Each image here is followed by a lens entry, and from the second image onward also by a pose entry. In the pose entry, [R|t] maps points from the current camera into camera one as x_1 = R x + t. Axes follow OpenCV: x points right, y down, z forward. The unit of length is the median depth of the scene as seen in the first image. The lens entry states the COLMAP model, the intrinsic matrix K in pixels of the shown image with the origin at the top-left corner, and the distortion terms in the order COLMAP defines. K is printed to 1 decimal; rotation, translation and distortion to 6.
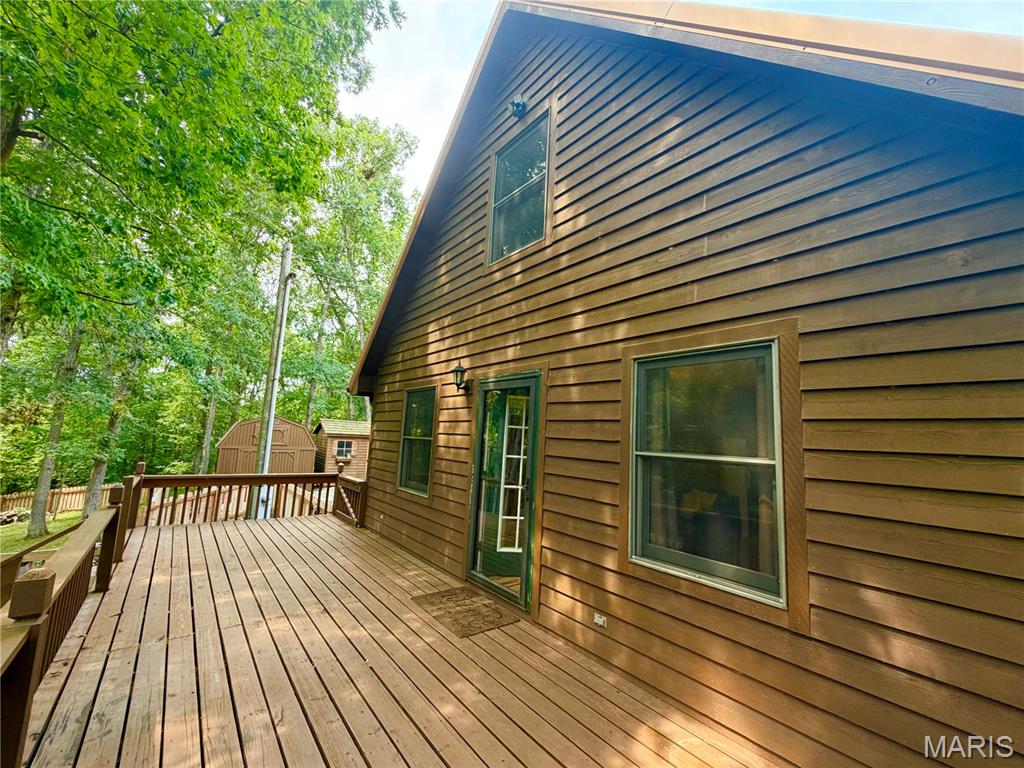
lens RADIAL K [[407.8, 0, 510.5], [0, 407.8, 384.6], [0, 0, 1]] dist [-0.002041, 0.000345]
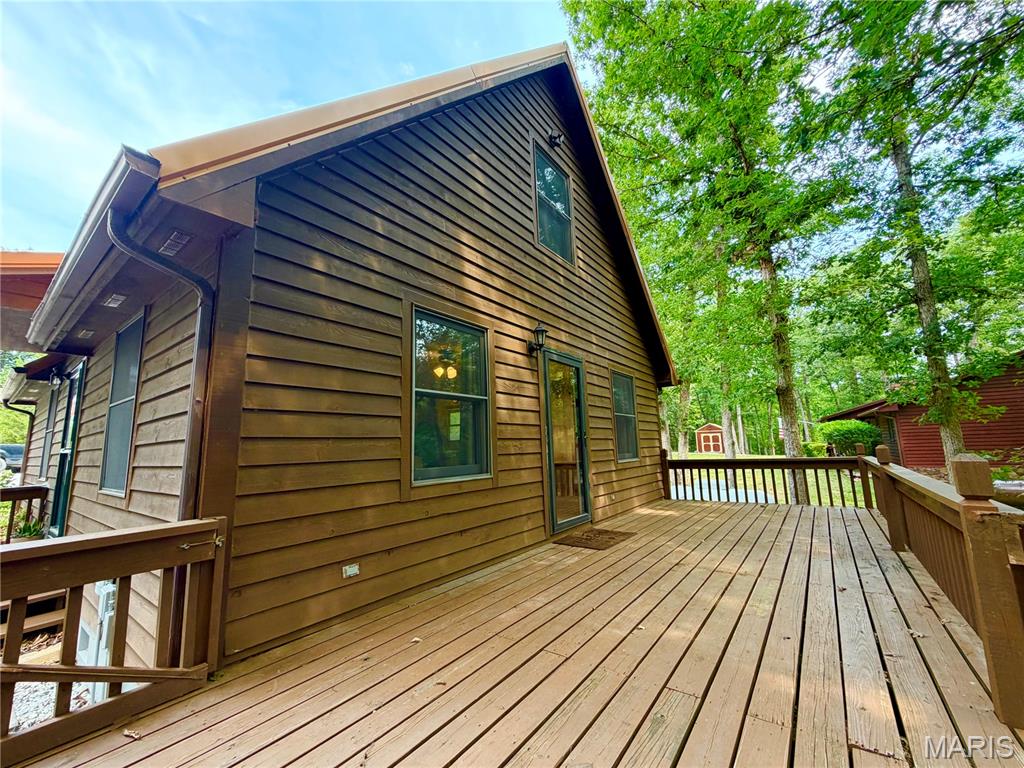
lens RADIAL K [[407.8, 0, 507.4], [0, 407.8, 385.4], [0, 0, 1]] dist [-0.002041, 0.000345]
pose [[-0.236155, 0.106767, 0.965832, -1.123759], [-0.107976, 0.984907, -0.135276, 0.253097], [-0.965698, -0.136233, -0.221063, 1.387517]]
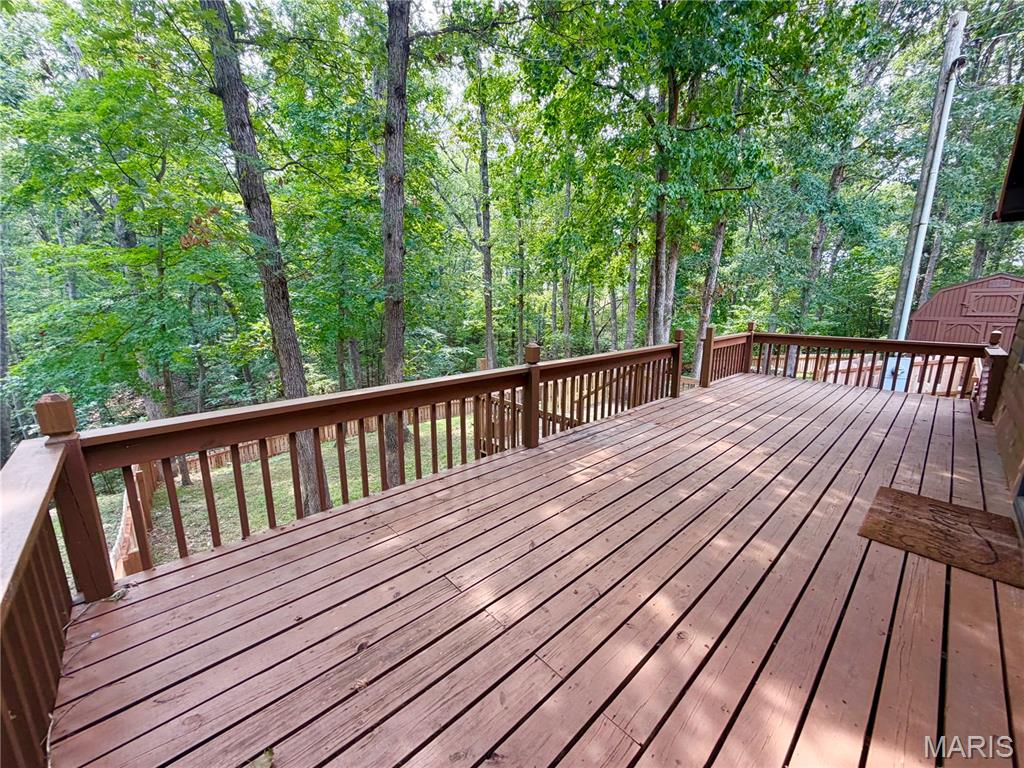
lens RADIAL K [[407.8, 0, 505.5], [0, 407.8, 387.5], [0, 0, 1]] dist [-0.002041, 0.000345]
pose [[0.060473, 0.163578, -0.984675, 0.390529], [0.133760, 0.976255, 0.170394, 0.110492], [0.989167, -0.142014, 0.037157, 0.278642]]
